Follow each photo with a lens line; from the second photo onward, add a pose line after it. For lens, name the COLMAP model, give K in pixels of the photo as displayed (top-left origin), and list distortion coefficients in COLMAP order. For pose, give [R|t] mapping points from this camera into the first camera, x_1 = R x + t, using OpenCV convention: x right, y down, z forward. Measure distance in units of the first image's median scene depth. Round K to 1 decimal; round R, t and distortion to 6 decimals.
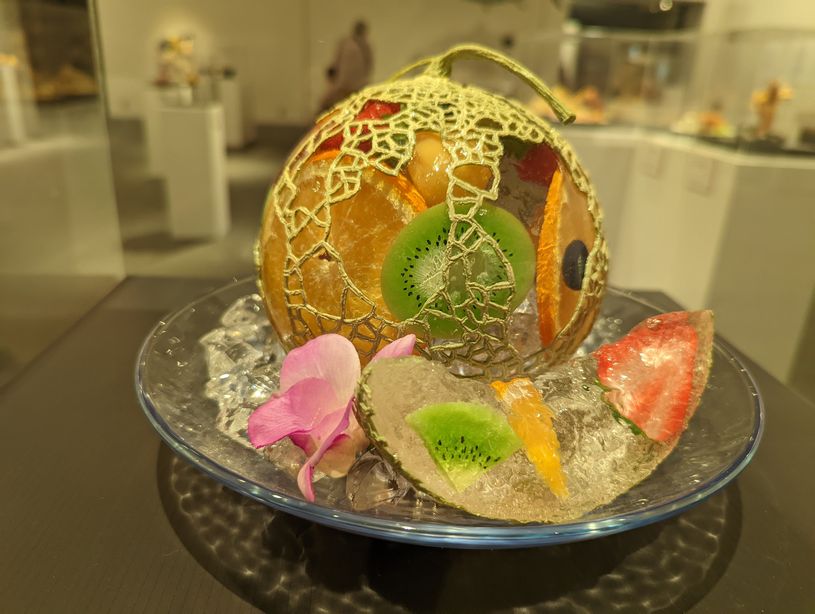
lens RADIAL K [[572.9, 0, 407.5], [0, 572.9, 307.0], [0, 0, 1]] dist [0.002684, -0.000690]
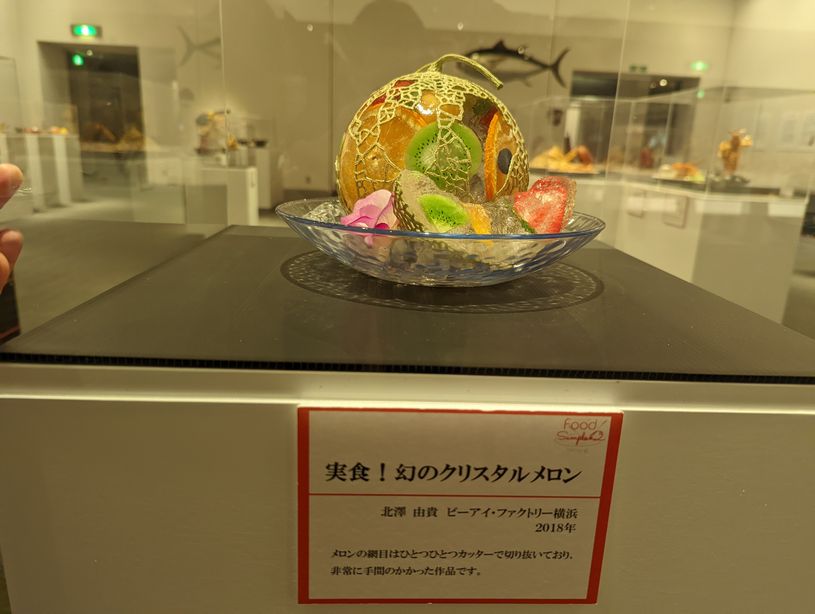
lens RADIAL K [[566.3, 0, 407.5], [0, 566.3, 307.0], [0, 0, 1]] dist [0.051148, 0.001211]
pose [[0.999716, 0.002344, -0.023704, 0.011973], [-0.005244, 0.992391, -0.123019, 0.693741], [0.023236, 0.123108, 0.992121, -0.899475]]
